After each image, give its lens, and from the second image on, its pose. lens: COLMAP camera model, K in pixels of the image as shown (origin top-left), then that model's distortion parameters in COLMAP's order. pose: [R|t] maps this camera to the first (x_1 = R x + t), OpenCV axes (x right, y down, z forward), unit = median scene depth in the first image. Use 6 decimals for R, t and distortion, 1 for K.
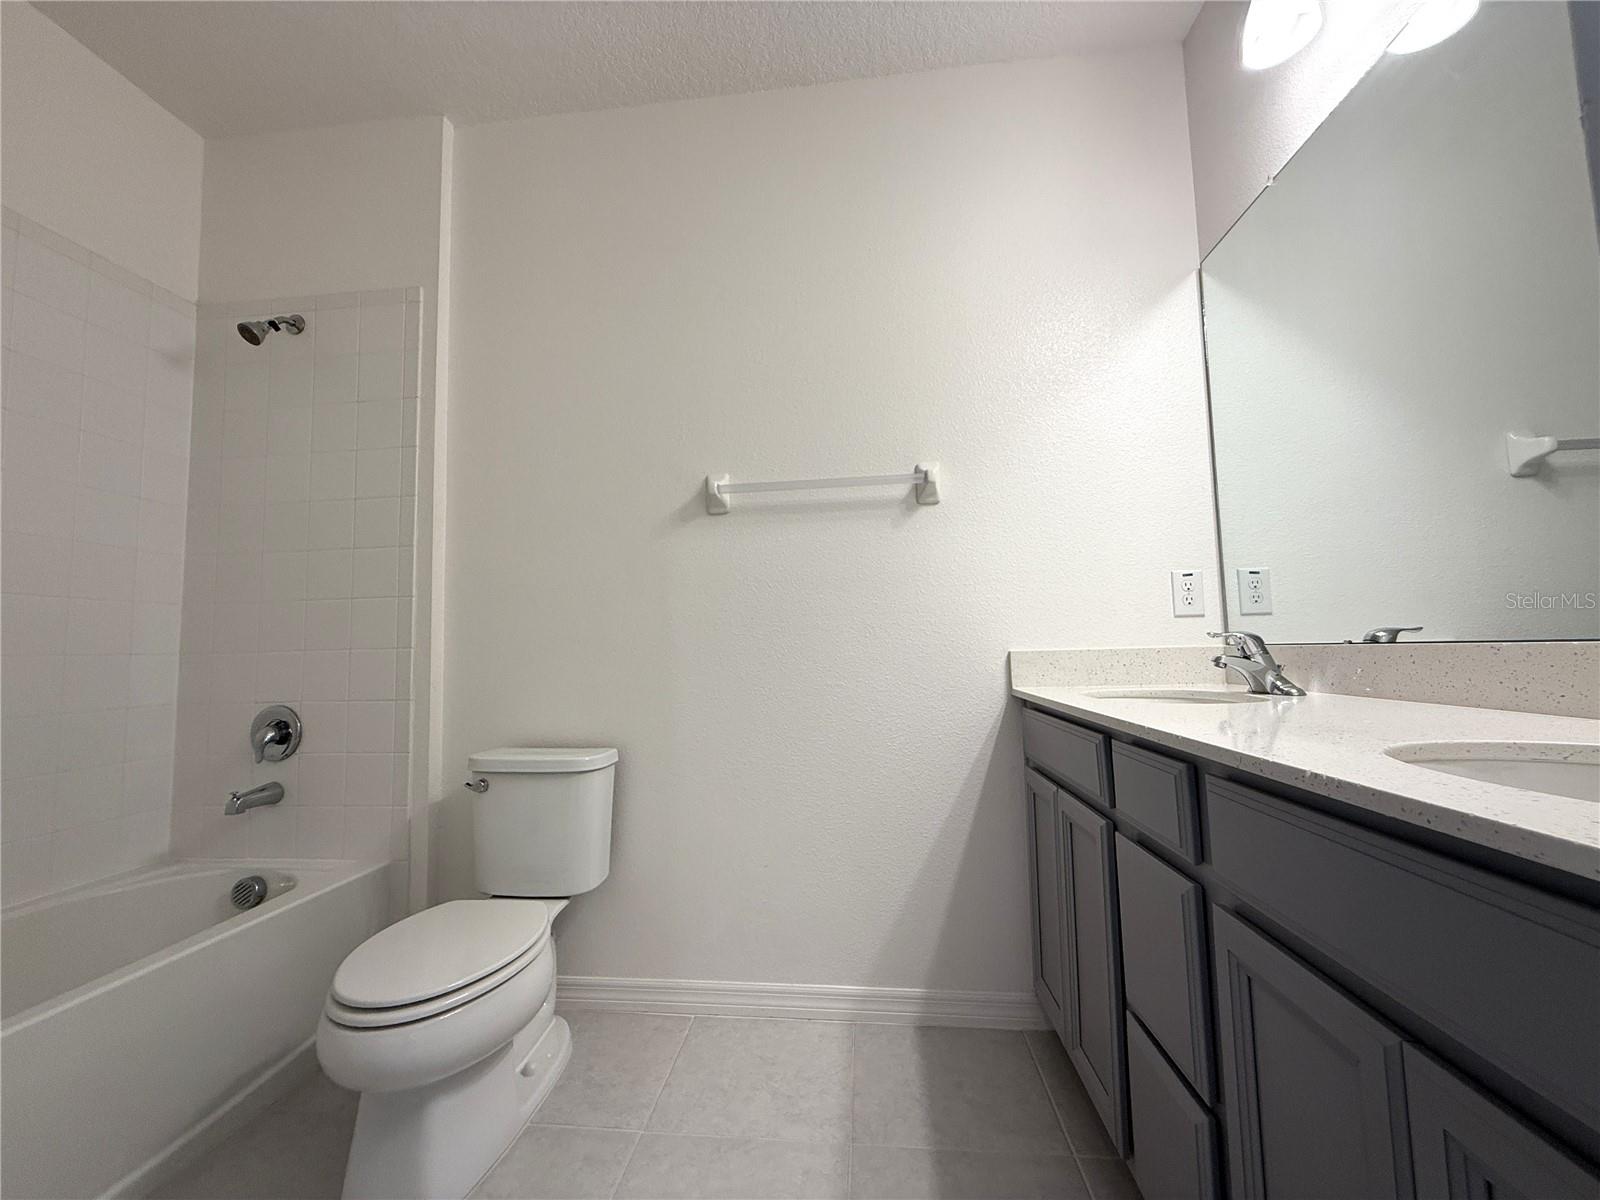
lens RADIAL K [[643.3, 0, 791.5], [0, 643.3, 610.9], [0, 0, 1]] dist [-0.001807, -0.000067]
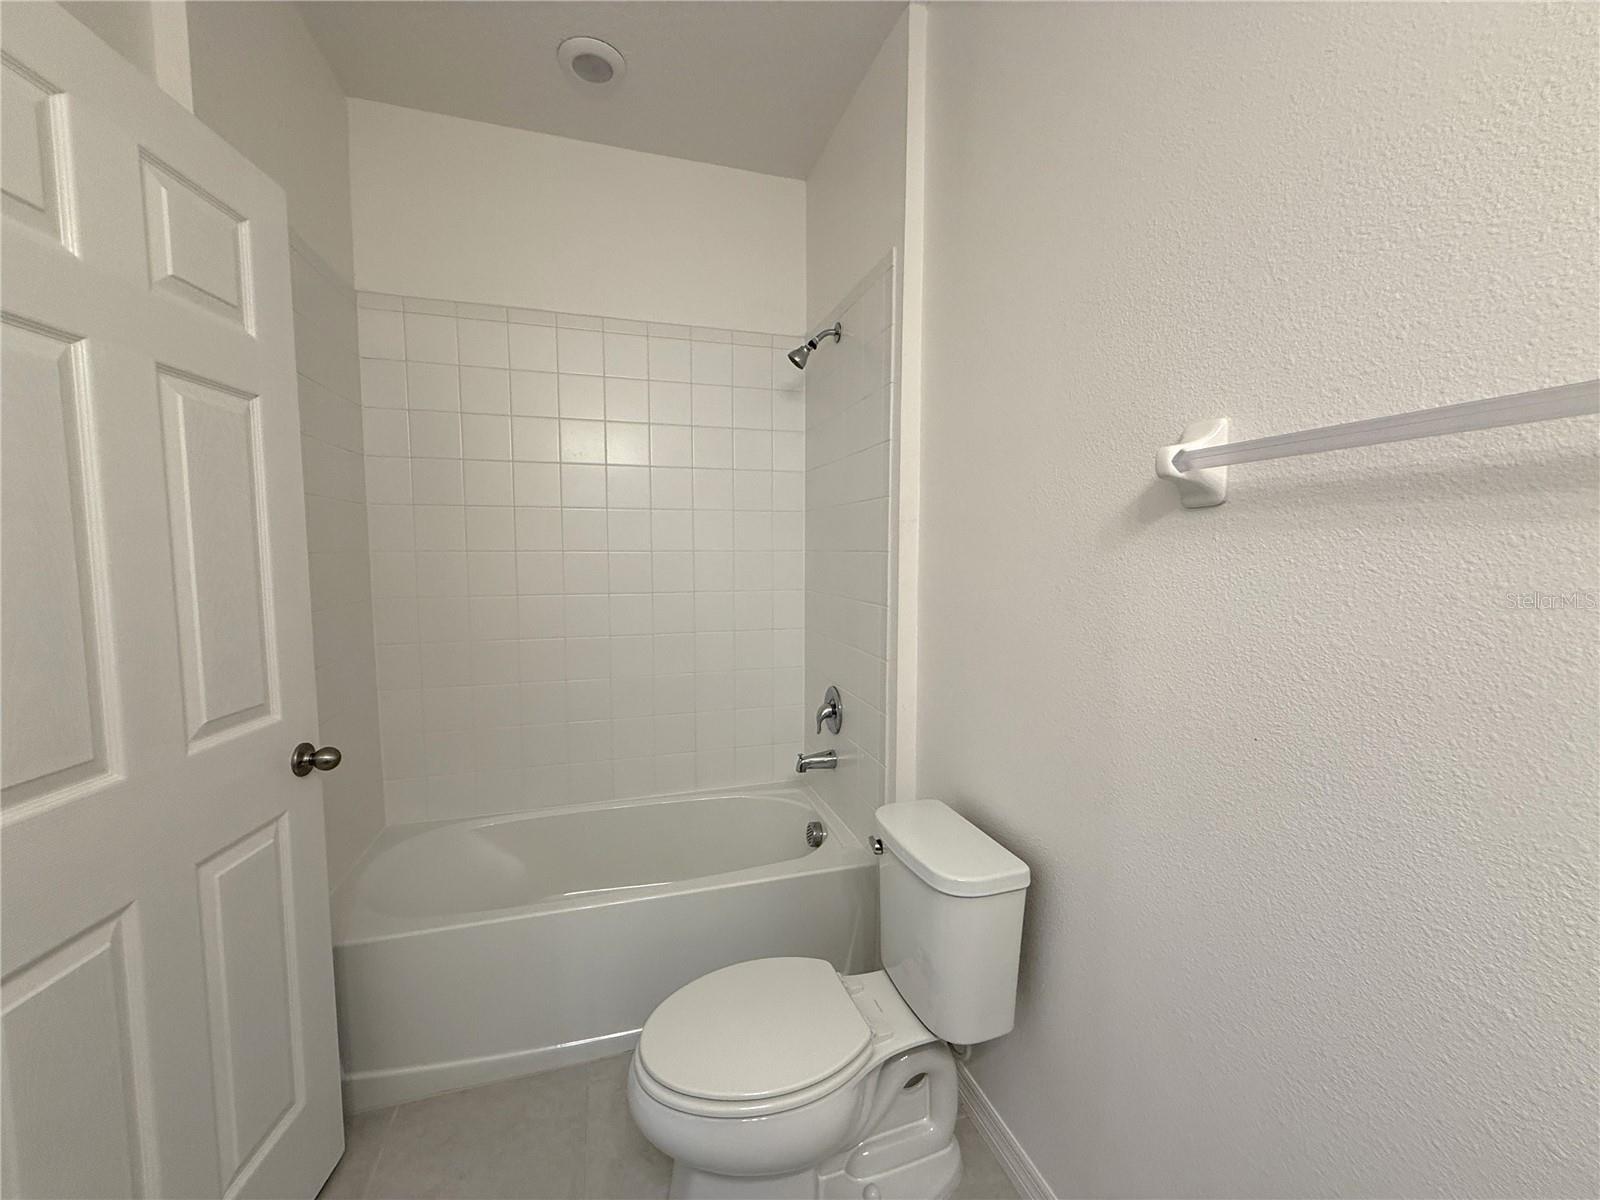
lens RADIAL K [[643.3, 0, 797.9], [0, 643.3, 597.5], [0, 0, 1]] dist [-0.001807, -0.000067]
pose [[0.343651, 0.107633, -0.932909, 0.234874], [0.053209, 0.989583, 0.133772, -0.168277], [0.937589, -0.095610, 0.334344, 0.572298]]
